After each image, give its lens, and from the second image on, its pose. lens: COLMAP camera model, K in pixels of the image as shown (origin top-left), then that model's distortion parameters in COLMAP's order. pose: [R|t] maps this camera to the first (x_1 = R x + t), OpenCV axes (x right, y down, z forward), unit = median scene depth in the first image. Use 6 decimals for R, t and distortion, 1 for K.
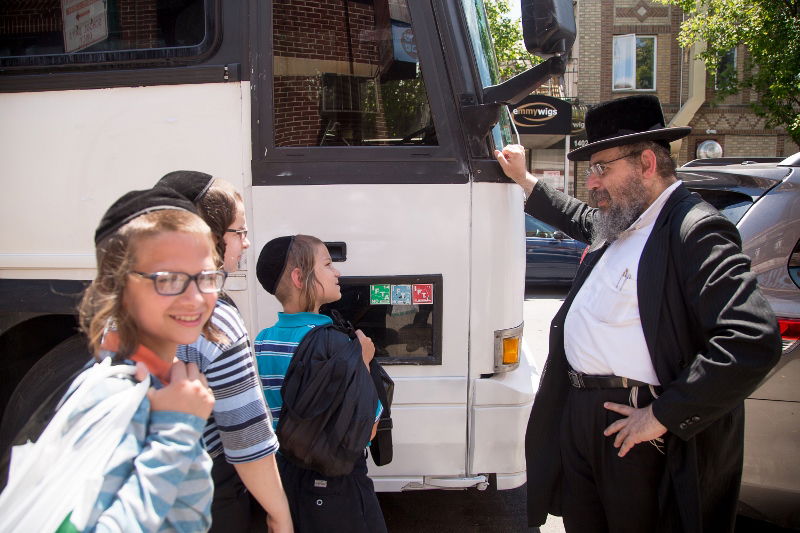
lens RADIAL K [[551.5, 0, 396.7], [0, 551.5, 265.3], [0, 0, 1]] dist [-0.095981, -0.000435]
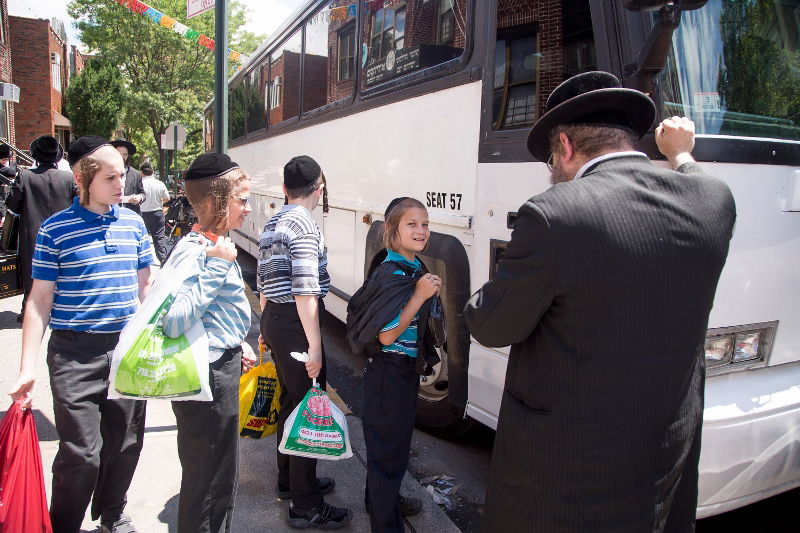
lens RADIAL K [[554.6, 0, 400.0], [0, 554.6, 266.5], [0, 0, 1]] dist [-0.091413, 0.005657]
pose [[0.432535, 0.145930, -0.889729, 0.810416], [-0.144007, 0.985328, 0.091602, 0.000287], [0.890043, 0.088506, 0.447203, 0.267600]]
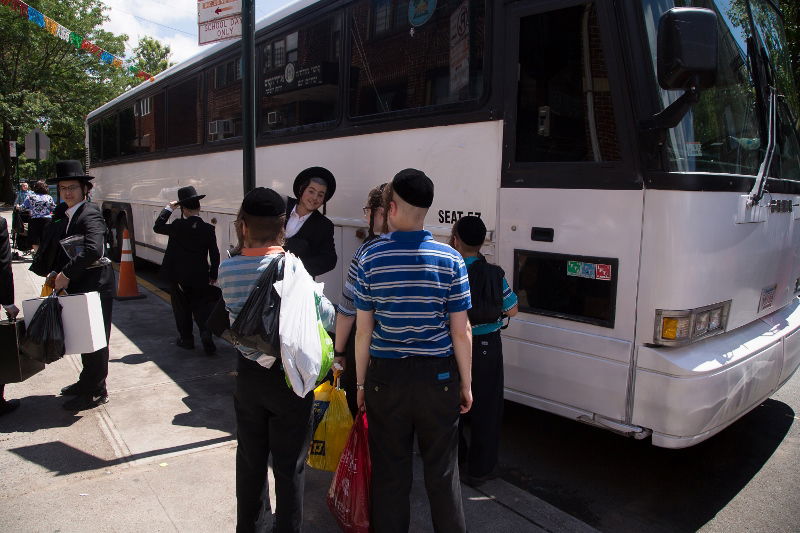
lens RADIAL K [[551.5, 0, 396.7], [0, 551.5, 265.3], [0, 0, 1]] dist [-0.095981, -0.000435]
pose [[0.705543, 0.113680, -0.699489, 0.612508], [-0.115122, 0.992325, 0.045153, 0.034242], [0.699254, 0.048669, 0.713215, -0.284671]]
